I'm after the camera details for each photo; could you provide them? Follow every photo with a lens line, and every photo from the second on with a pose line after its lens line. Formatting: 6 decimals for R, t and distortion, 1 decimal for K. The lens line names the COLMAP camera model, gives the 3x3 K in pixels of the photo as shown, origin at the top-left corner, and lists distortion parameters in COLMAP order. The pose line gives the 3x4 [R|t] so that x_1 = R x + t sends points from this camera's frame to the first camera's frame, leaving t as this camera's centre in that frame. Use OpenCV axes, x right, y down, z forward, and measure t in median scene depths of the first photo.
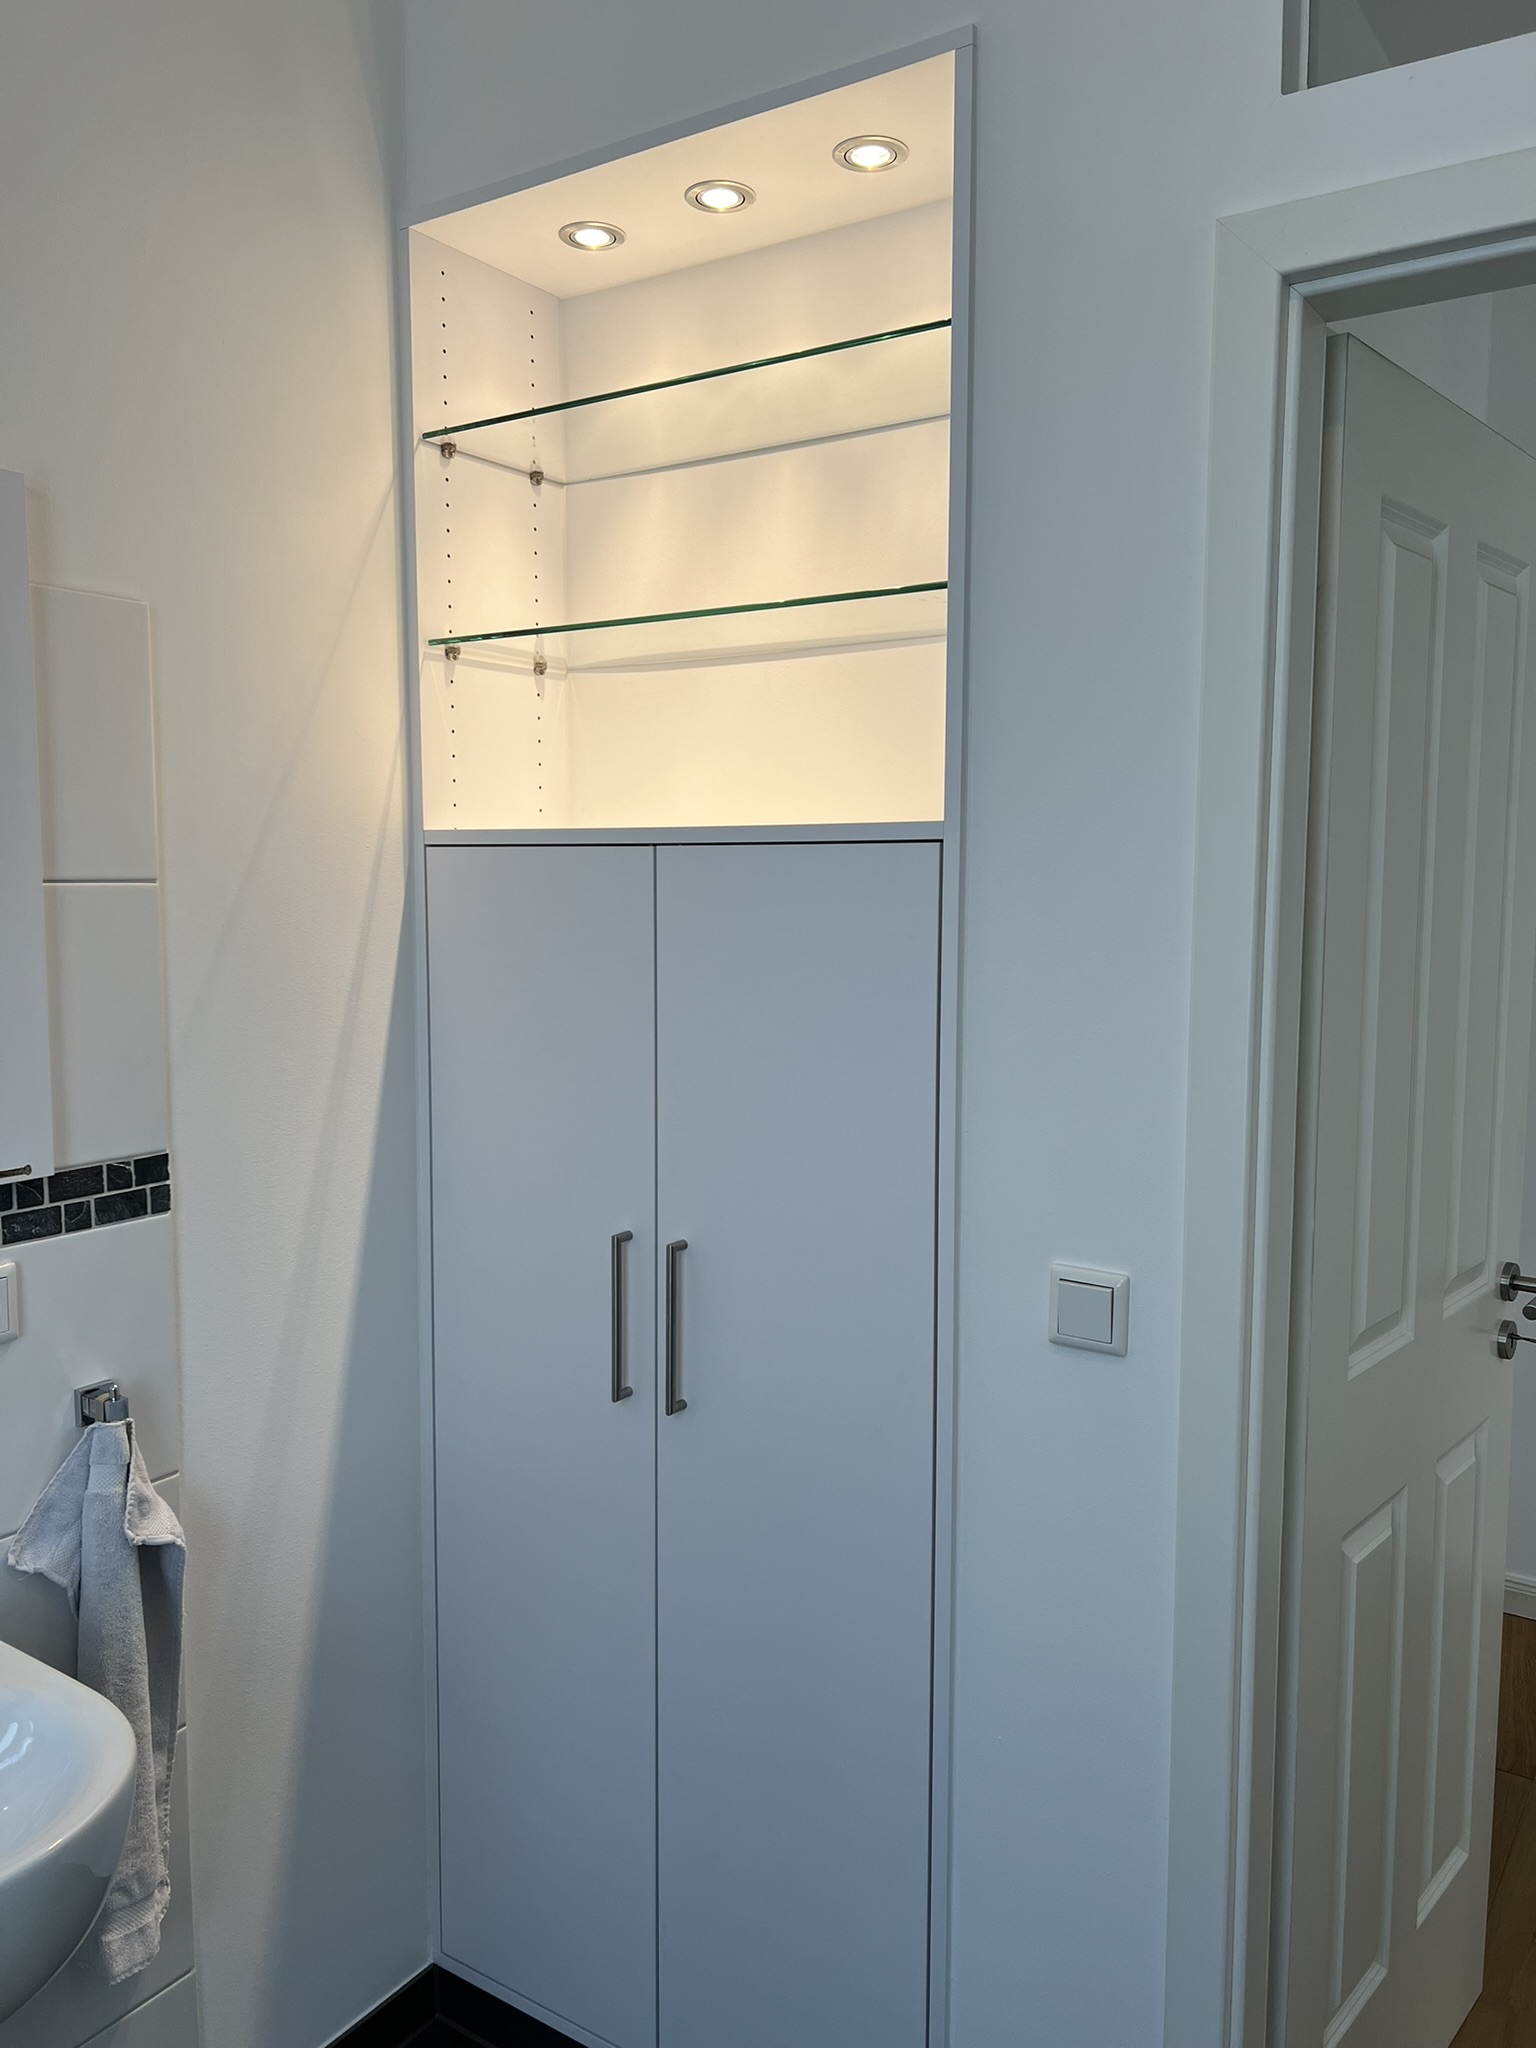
lens RADIAL K [[1549.7, 0, 773.0], [0, 1549.7, 1028.3], [0, 0, 1]] dist [0.014611, 0.001594]
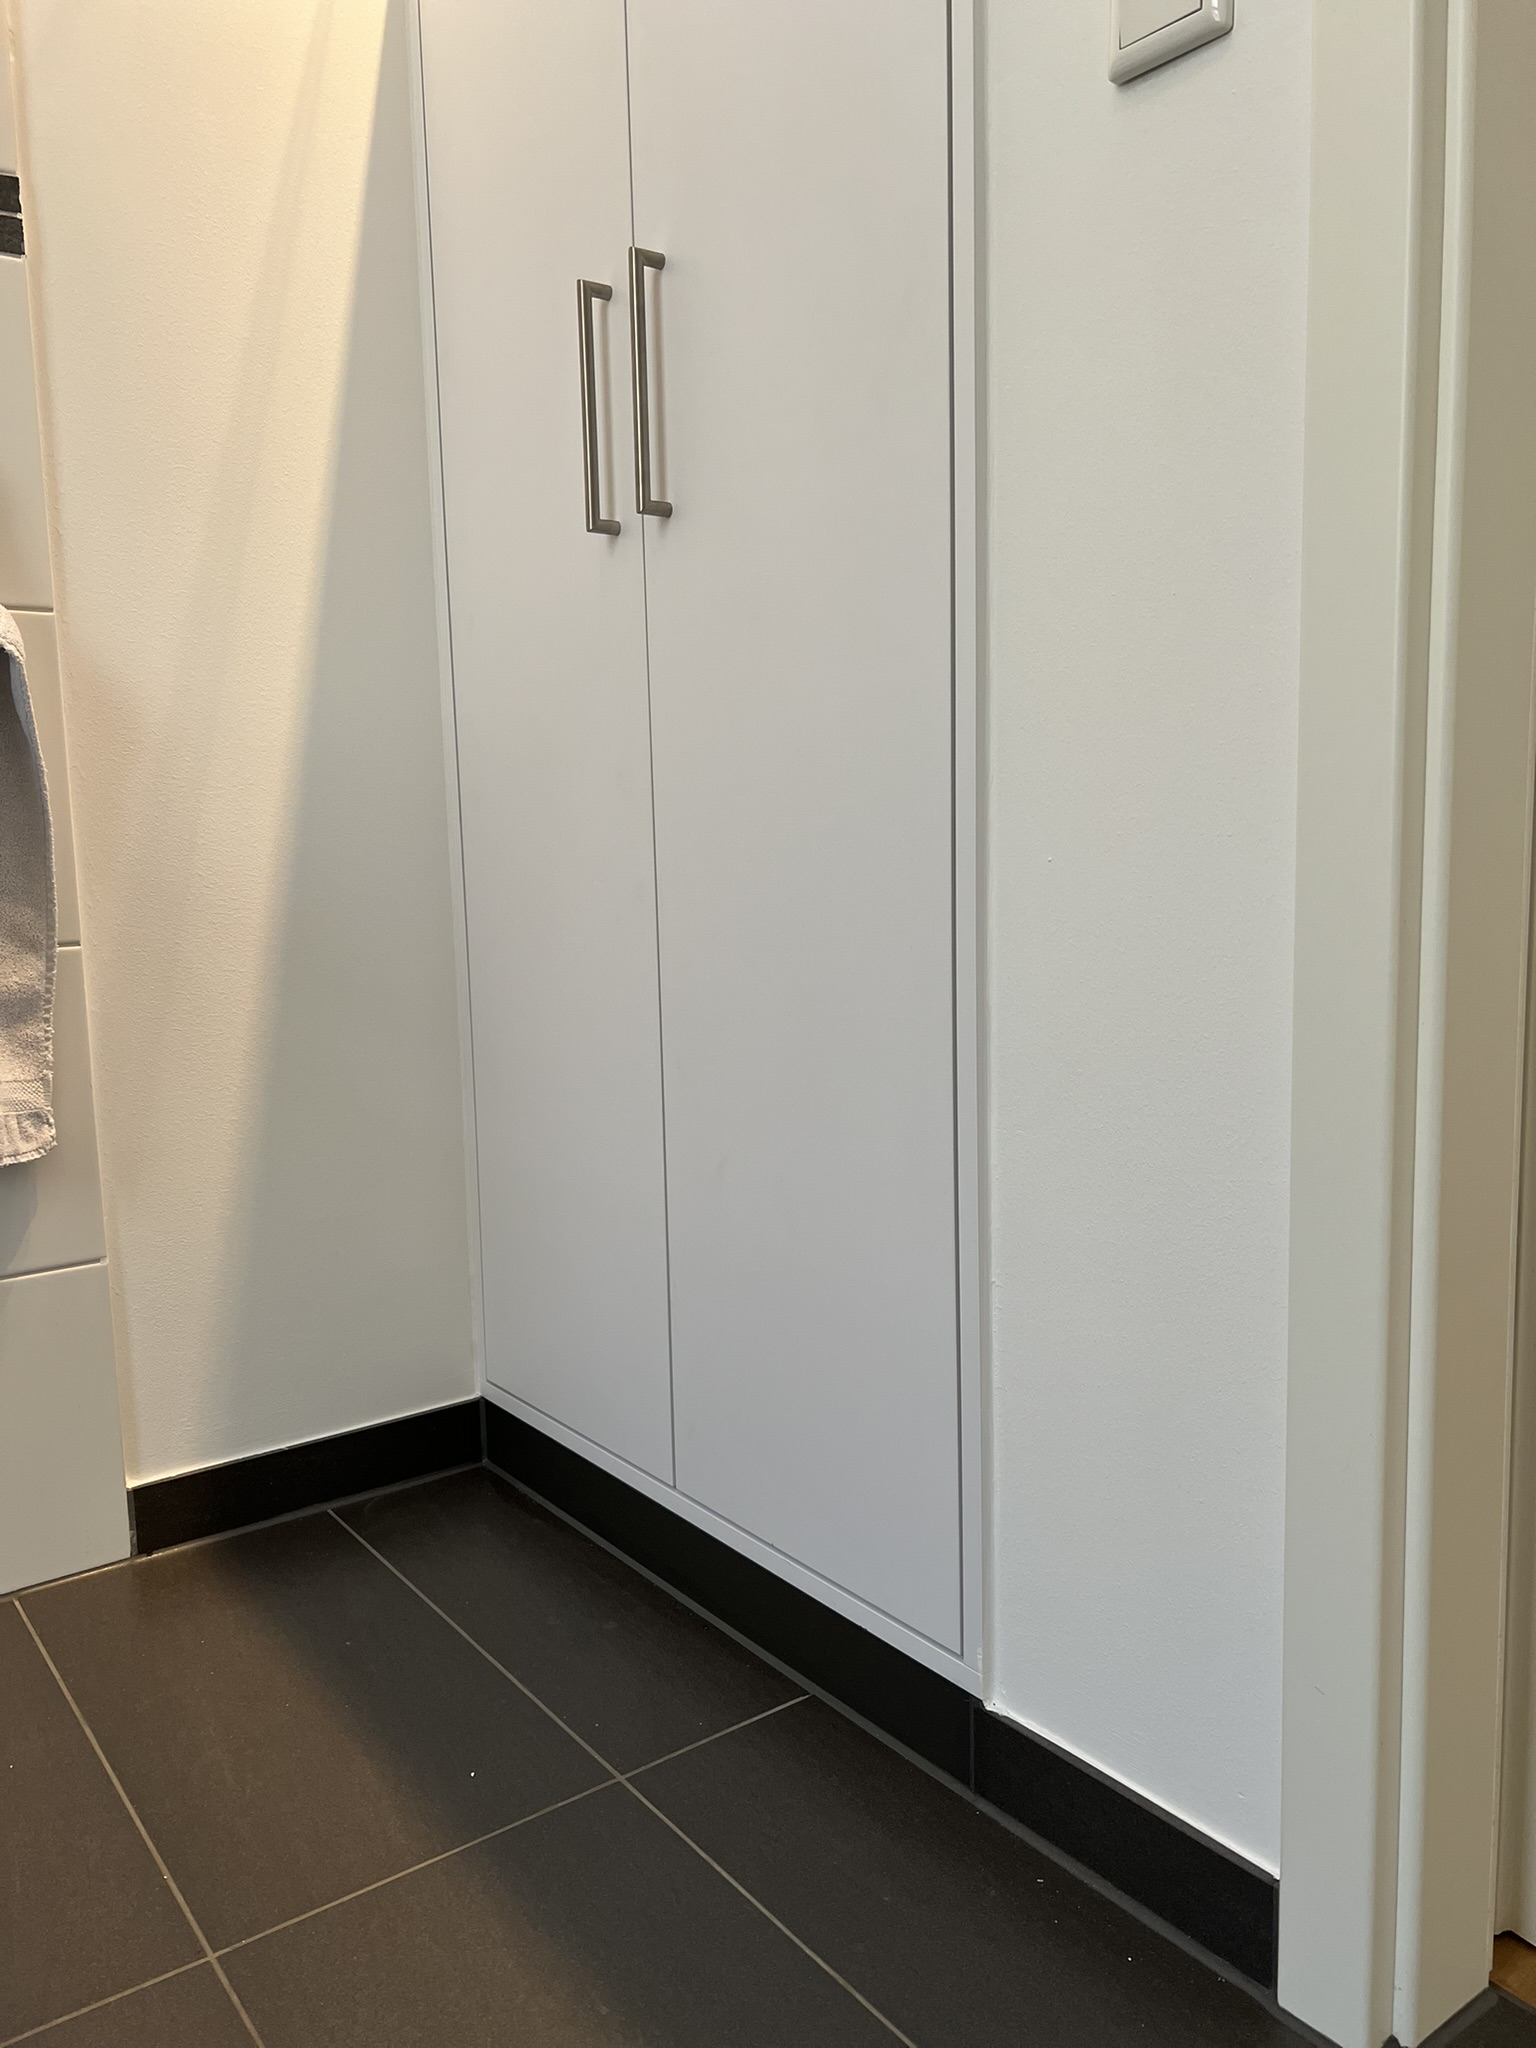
lens RADIAL K [[1549.7, 0, 765.5], [0, 1549.7, 1018.8], [0, 0, 1]] dist [0.014611, 0.001594]
pose [[0.943433, 0.008725, -0.331447, 0.234874], [-0.002102, 0.999791, 0.020335, 0.497170], [0.331555, -0.018488, 0.943255, 0.382464]]
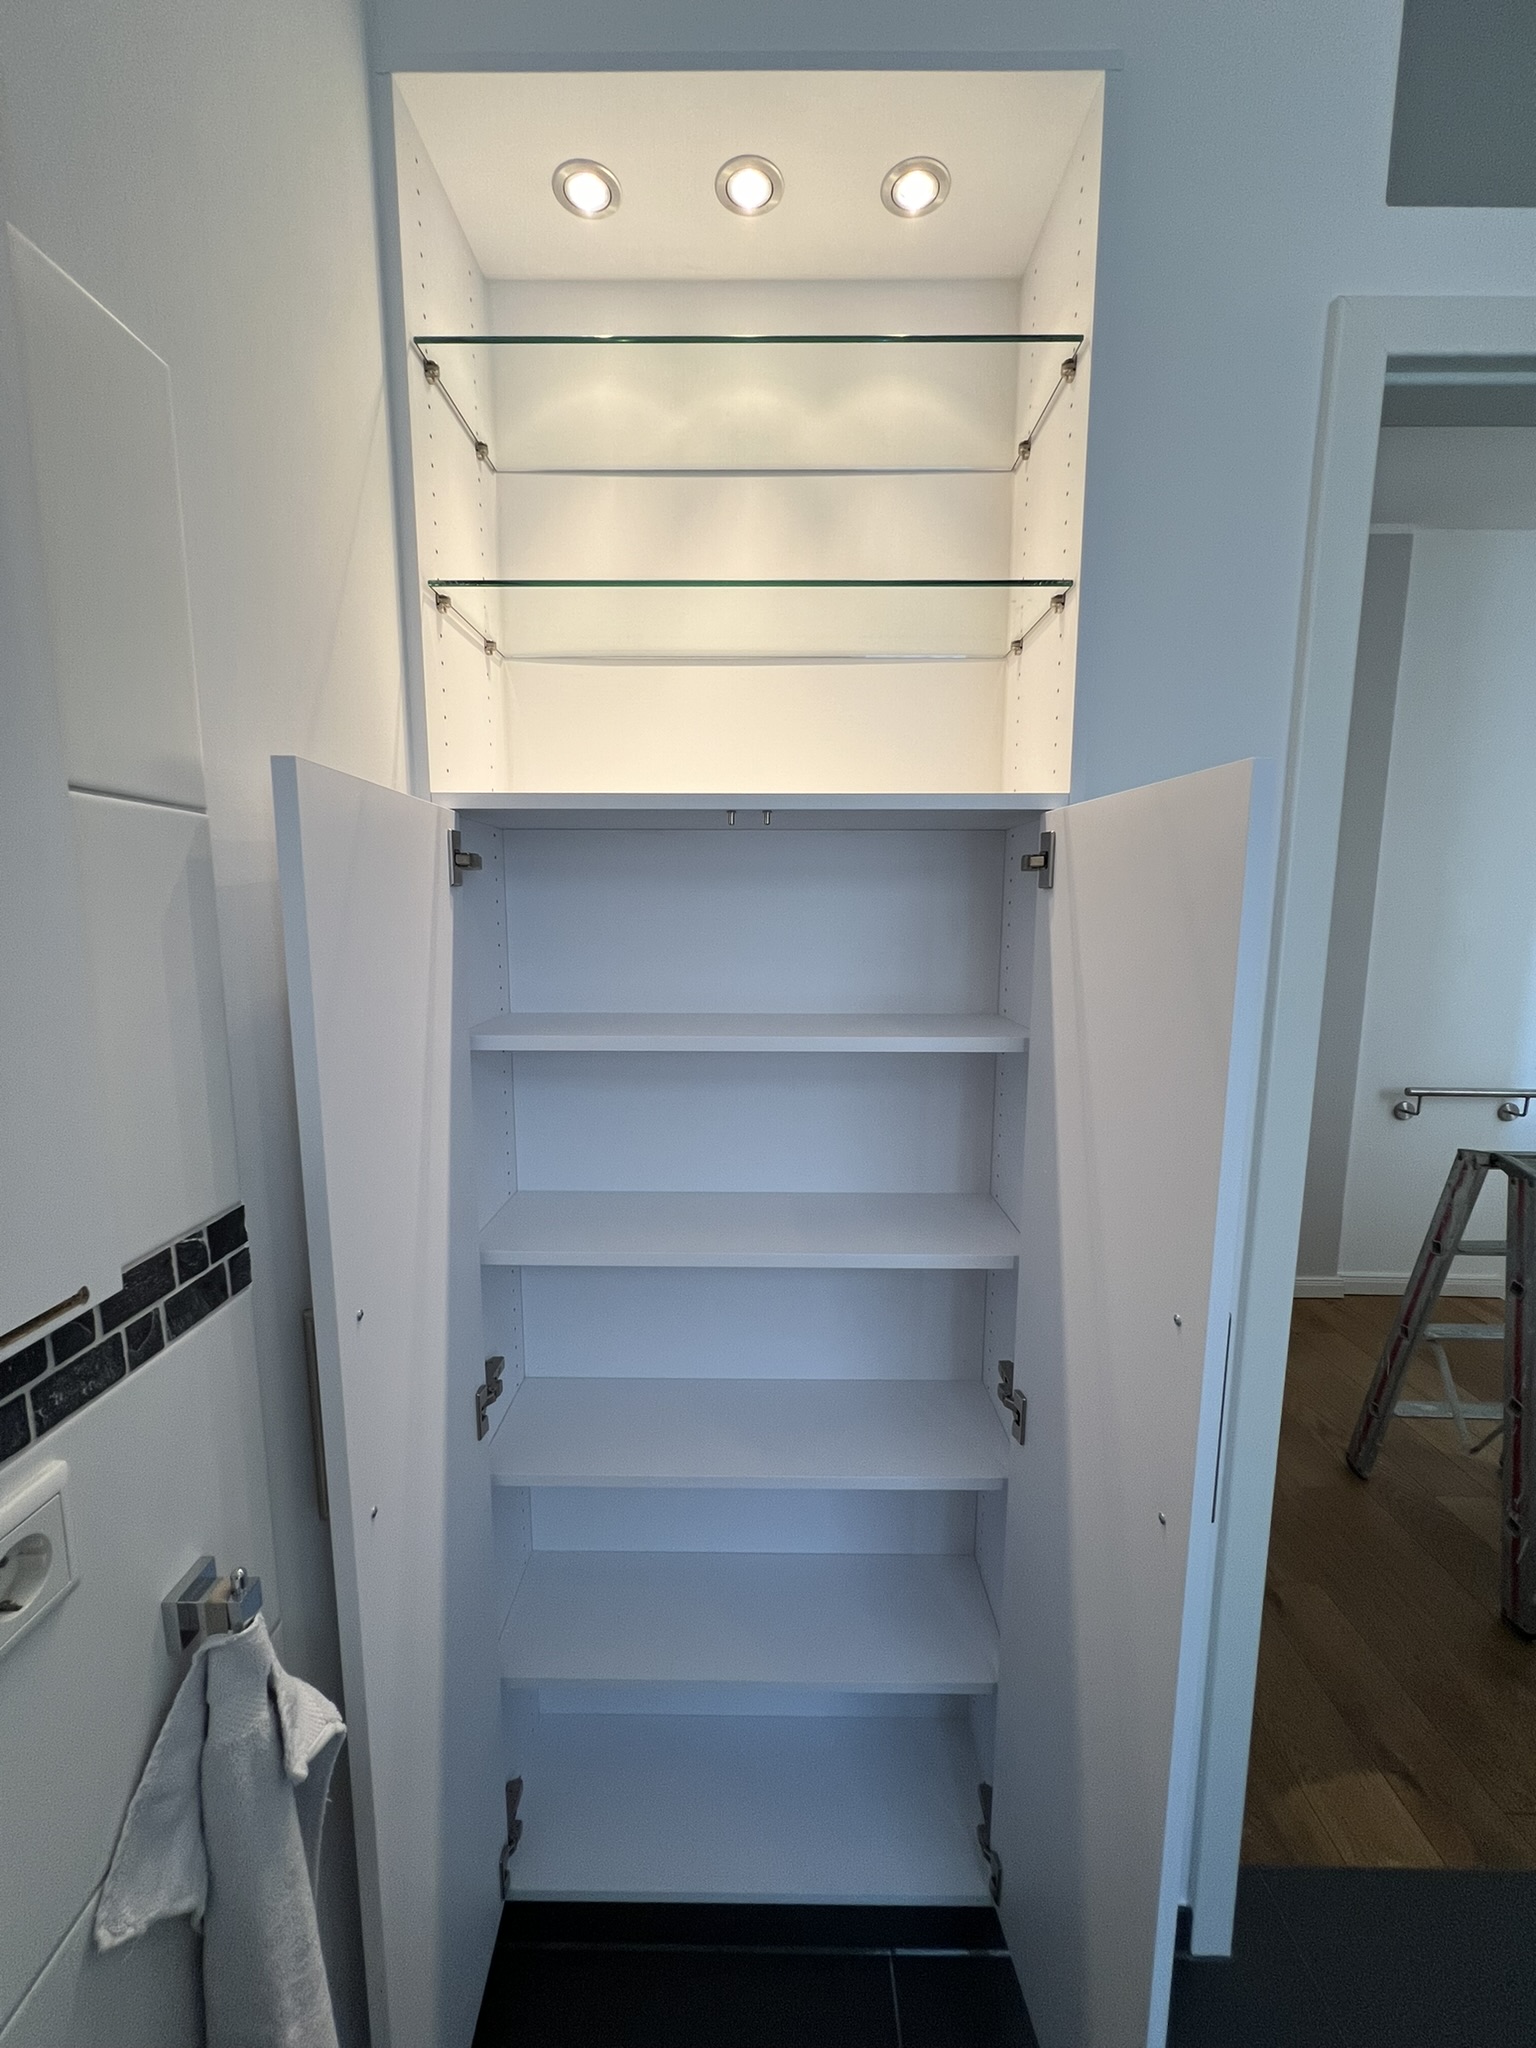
lens RADIAL K [[820.2, 0, 764.5], [0, 820.2, 1022.6], [0, 0, 1]] dist [-0.000245, 0.000139]
pose [[0.840518, -0.073769, 0.536738, -0.392257], [0.048665, 0.996962, 0.060812, -0.014142], [-0.539594, -0.024993, 0.841554, 0.569772]]
